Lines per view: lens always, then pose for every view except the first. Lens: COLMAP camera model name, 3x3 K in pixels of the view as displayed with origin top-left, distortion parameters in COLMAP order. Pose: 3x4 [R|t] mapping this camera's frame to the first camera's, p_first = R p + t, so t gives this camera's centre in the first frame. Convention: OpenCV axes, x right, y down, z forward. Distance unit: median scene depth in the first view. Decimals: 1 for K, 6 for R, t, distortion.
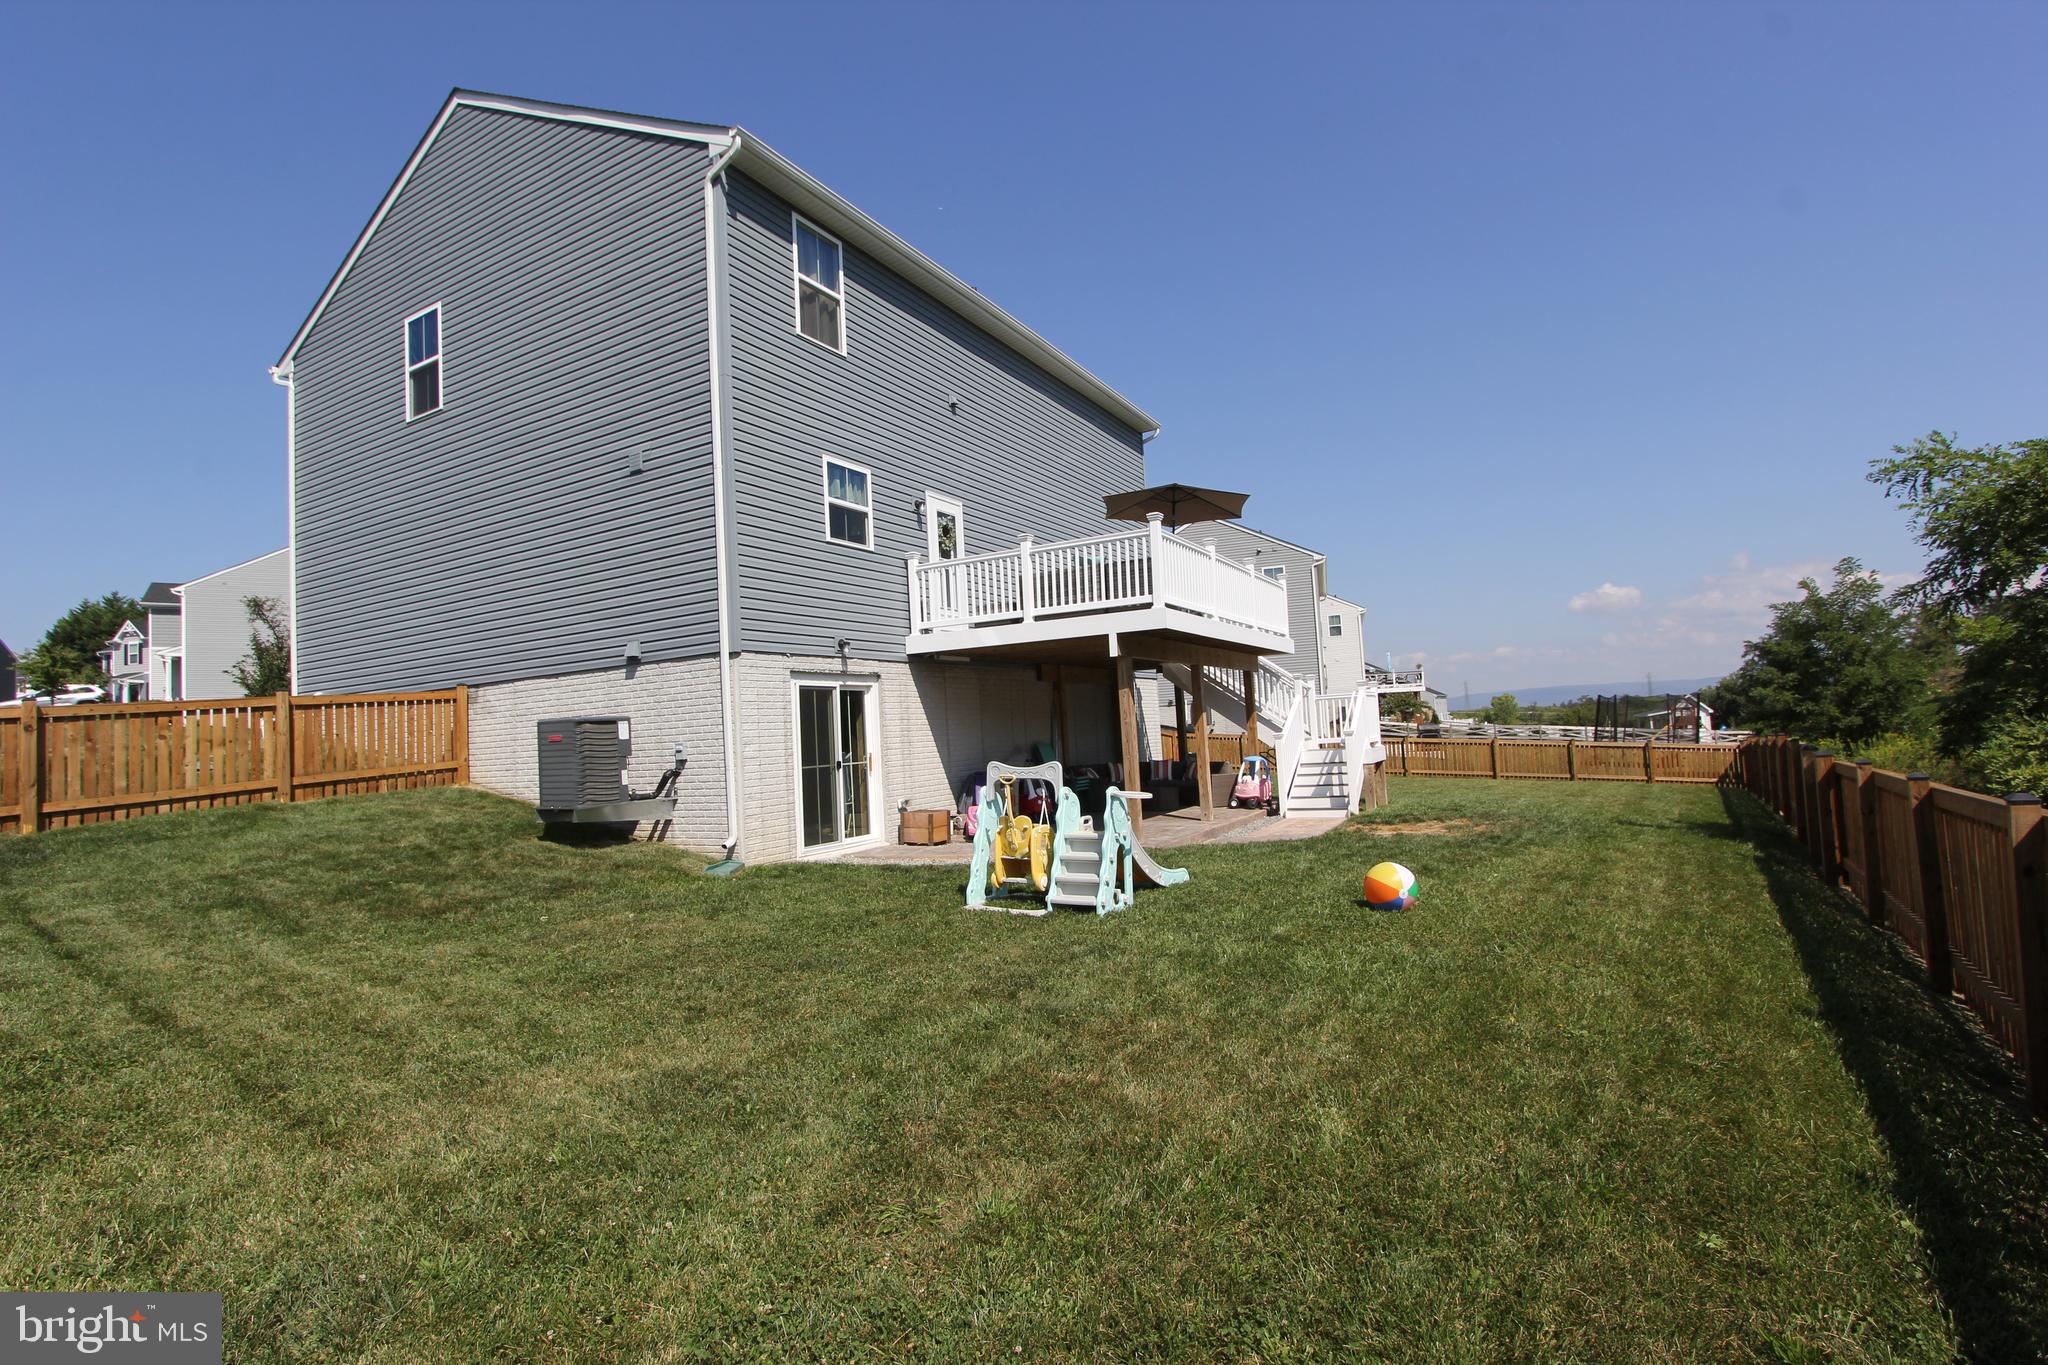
lens RADIAL K [[945.3, 0, 1022.5], [0, 945.3, 687.8], [0, 0, 1]] dist [-0.030730, 0.000021]
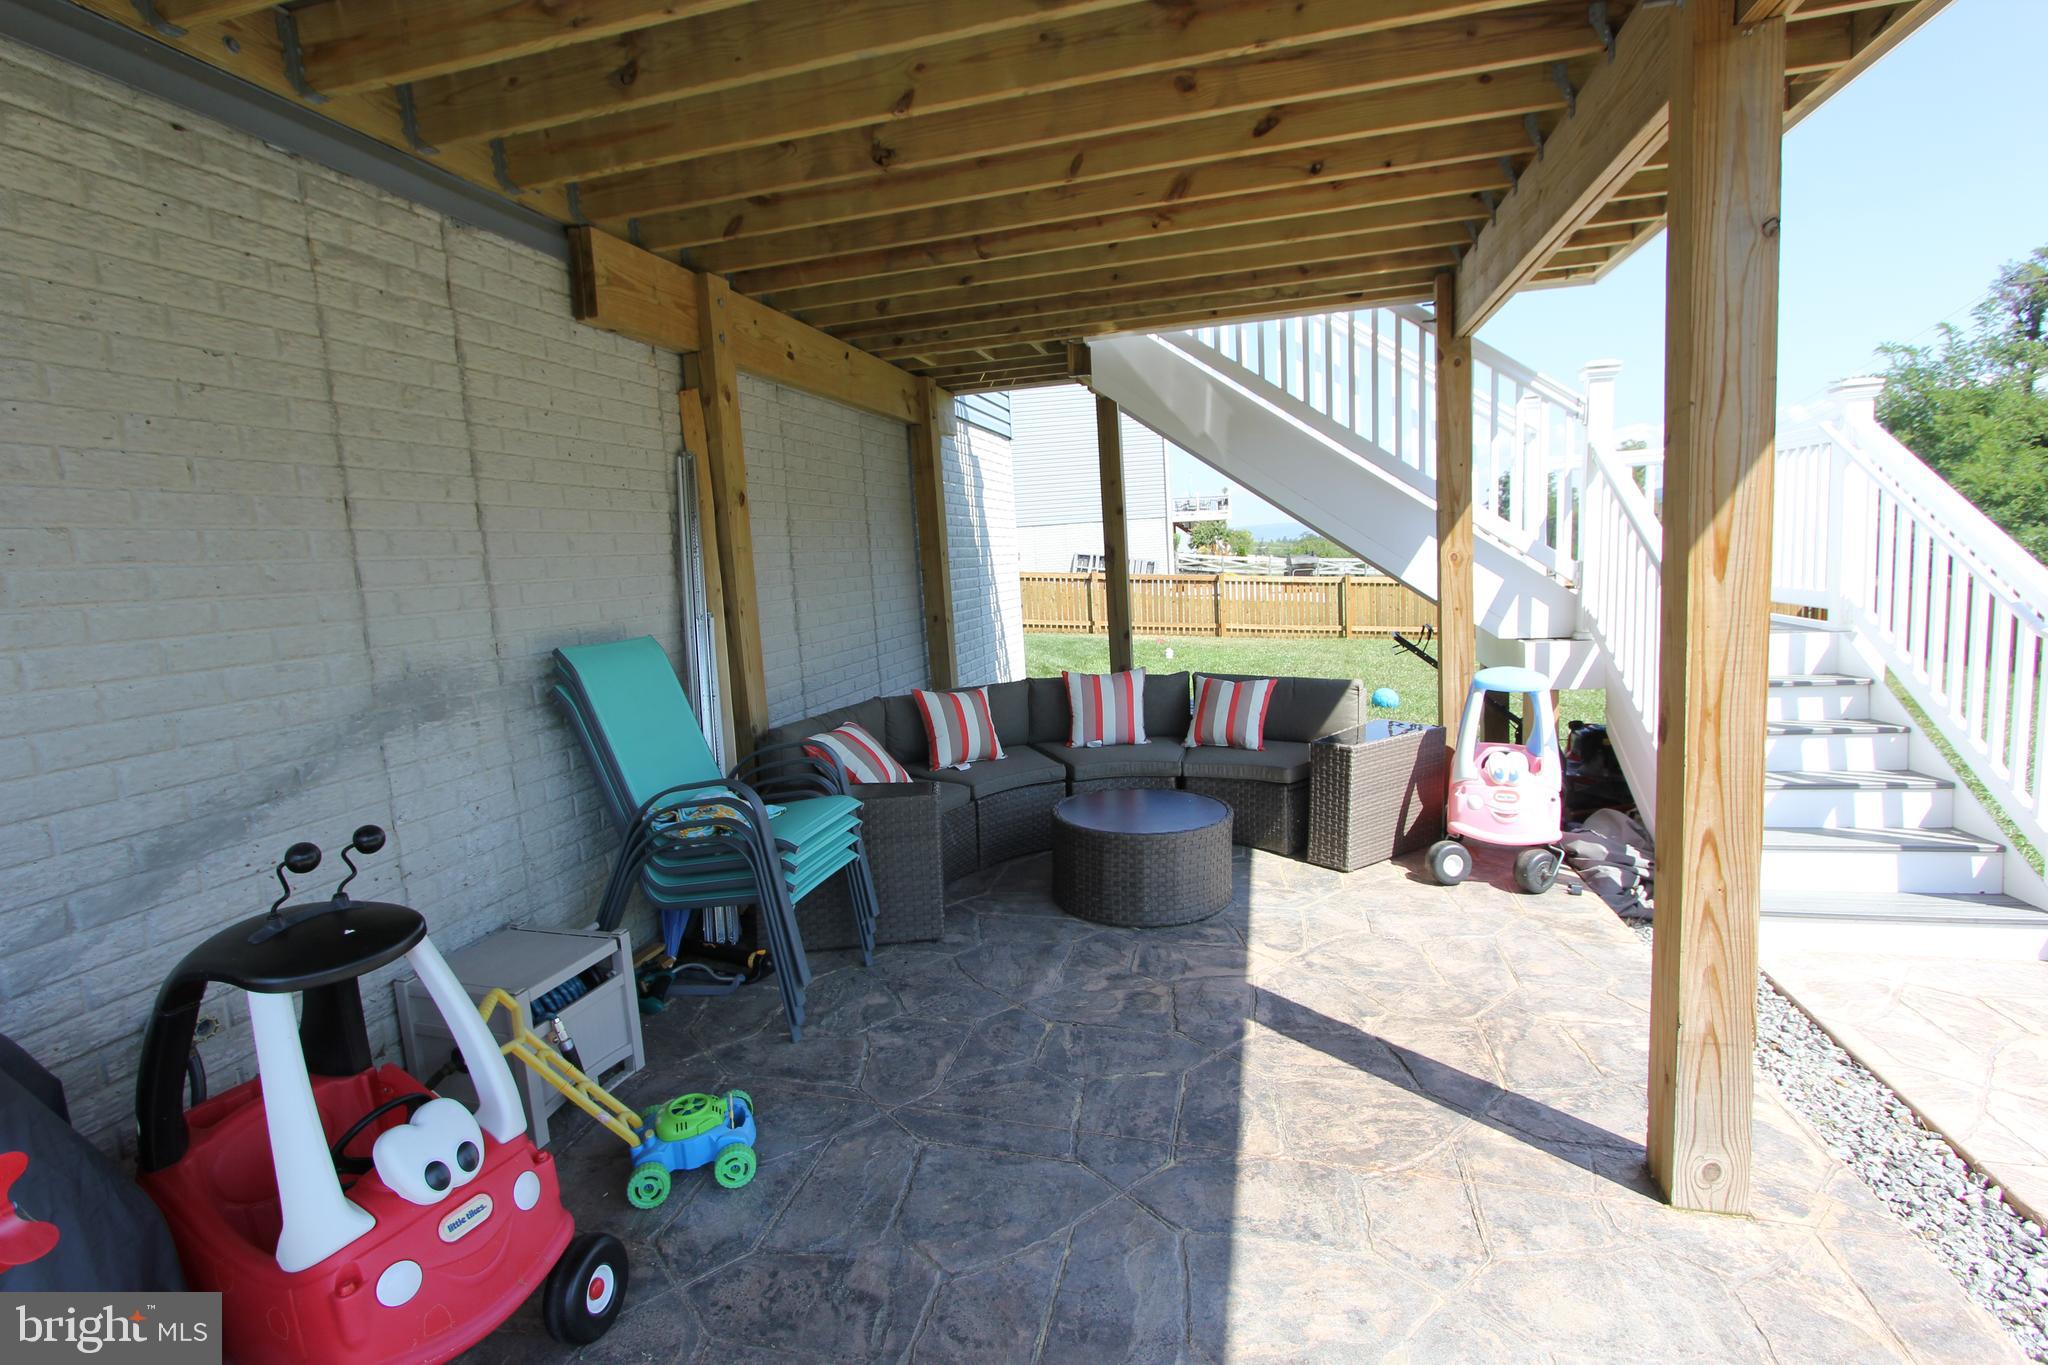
lens RADIAL K [[945.3, 0, 1025.6], [0, 945.3, 675.3], [0, 0, 1]] dist [-0.030730, 0.000021]
pose [[0.963024, -0.037200, 0.266836, 0.049703], [-0.005704, 0.987385, 0.158237, 0.033153], [-0.269356, -0.153908, 0.950663, 0.759424]]
